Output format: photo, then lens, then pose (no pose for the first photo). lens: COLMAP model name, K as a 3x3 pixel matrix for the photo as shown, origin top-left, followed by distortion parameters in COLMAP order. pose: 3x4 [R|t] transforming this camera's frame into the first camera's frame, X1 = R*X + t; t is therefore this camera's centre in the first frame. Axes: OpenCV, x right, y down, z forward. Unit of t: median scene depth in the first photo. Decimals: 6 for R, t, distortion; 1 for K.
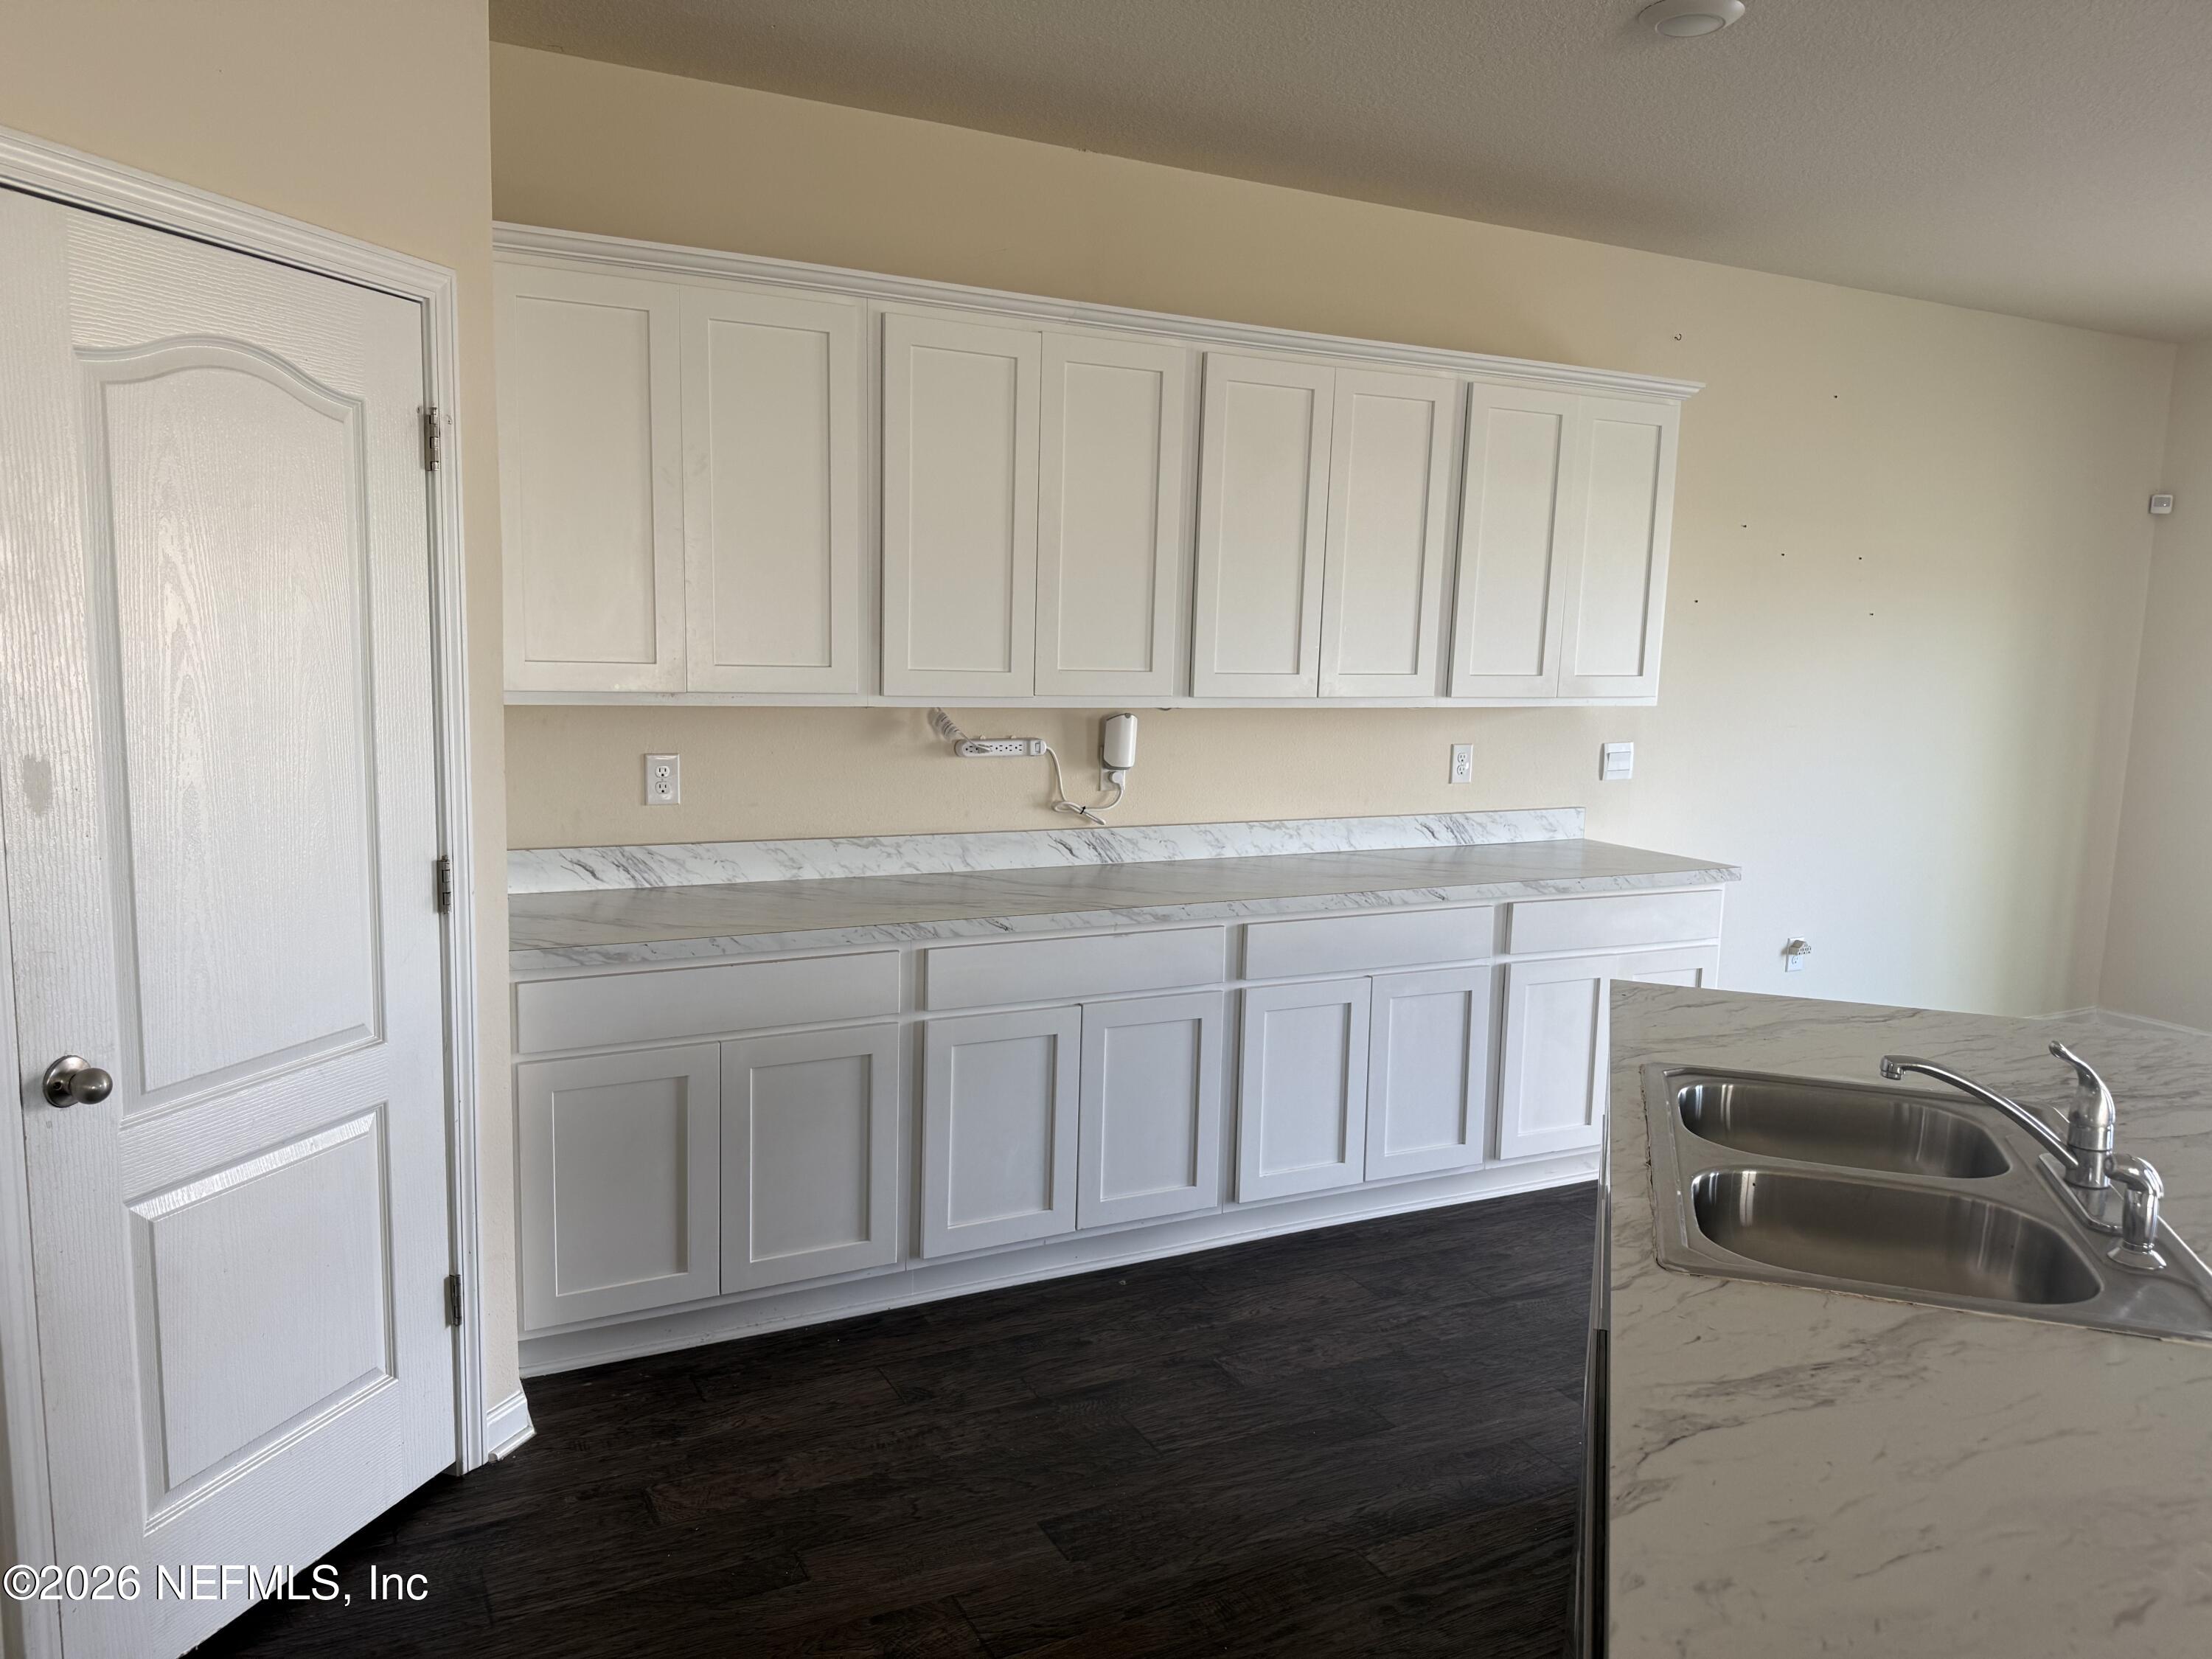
lens RADIAL K [[1557.9, 0, 1105.3], [0, 1557.9, 835.1], [0, 0, 1]] dist [0.035625, -0.044785]
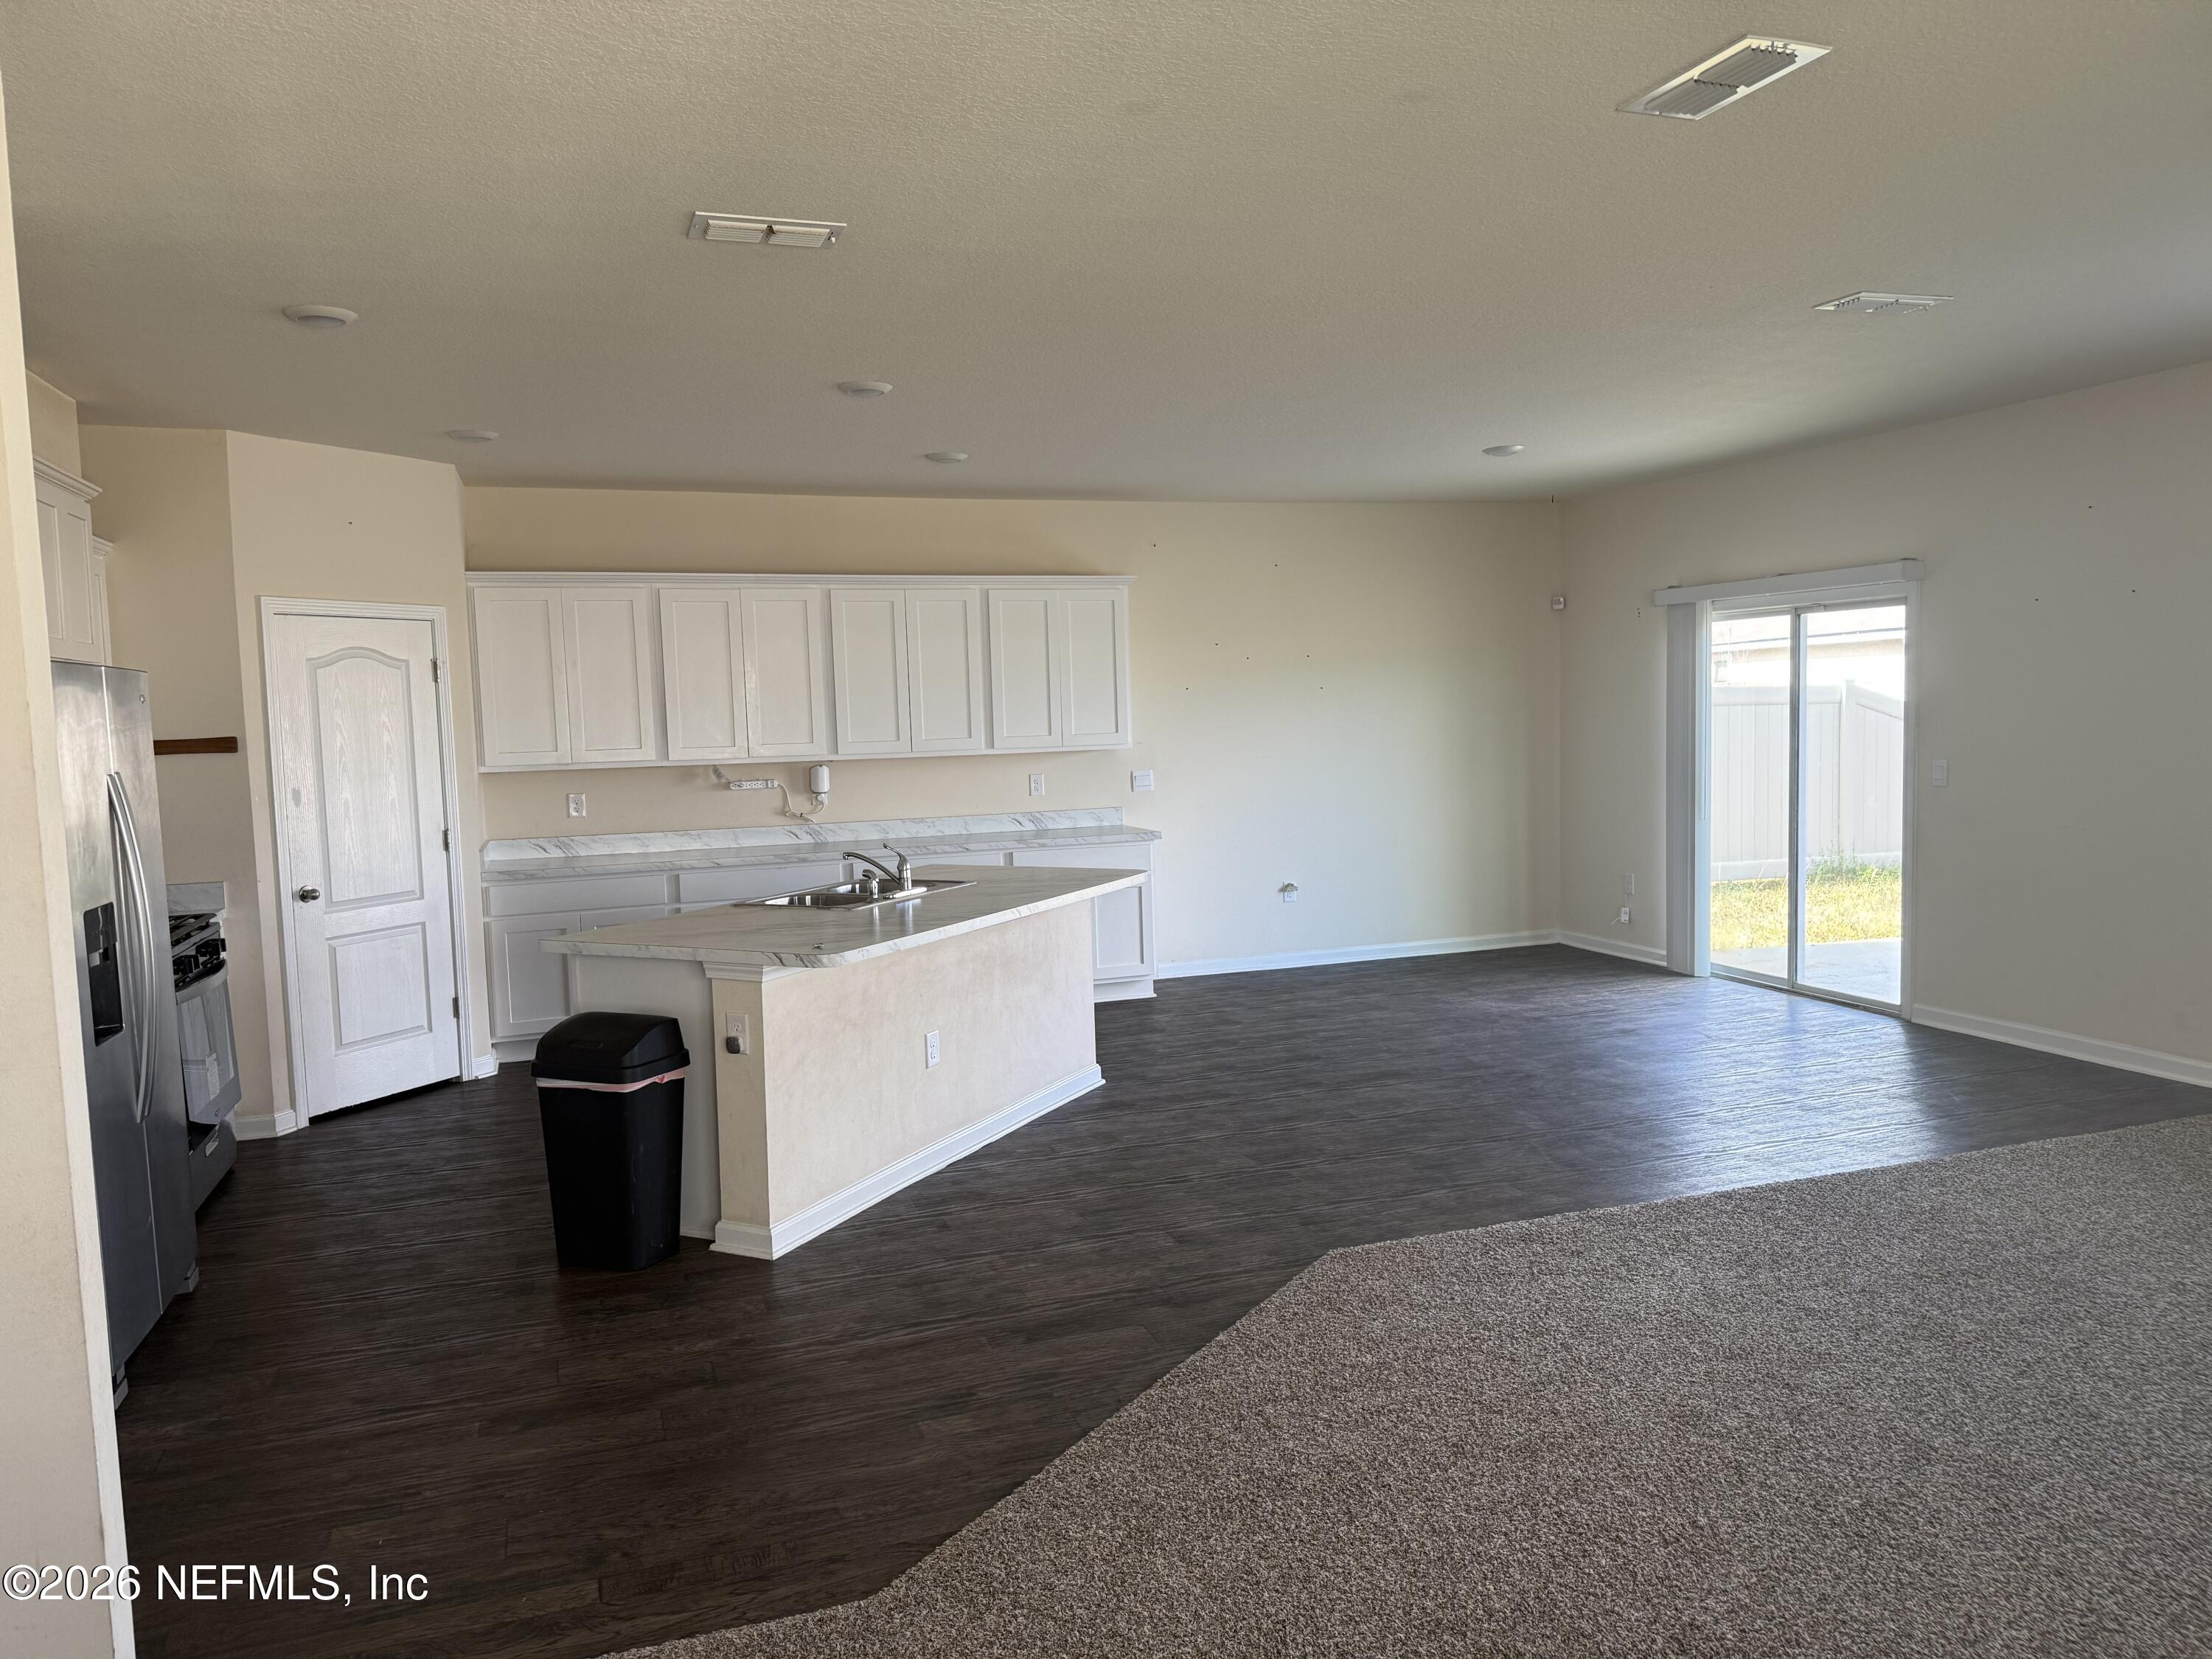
lens RADIAL K [[1557.9, 0, 1106.4], [0, 1557.9, 829.6], [0, 0, 1]] dist [0.035625, -0.044785]
pose [[0.989174, -0.043452, -0.140170, 0.678246], [0.036151, 0.997875, -0.054216, 0.129748], [0.142228, 0.048562, 0.988642, -0.932171]]
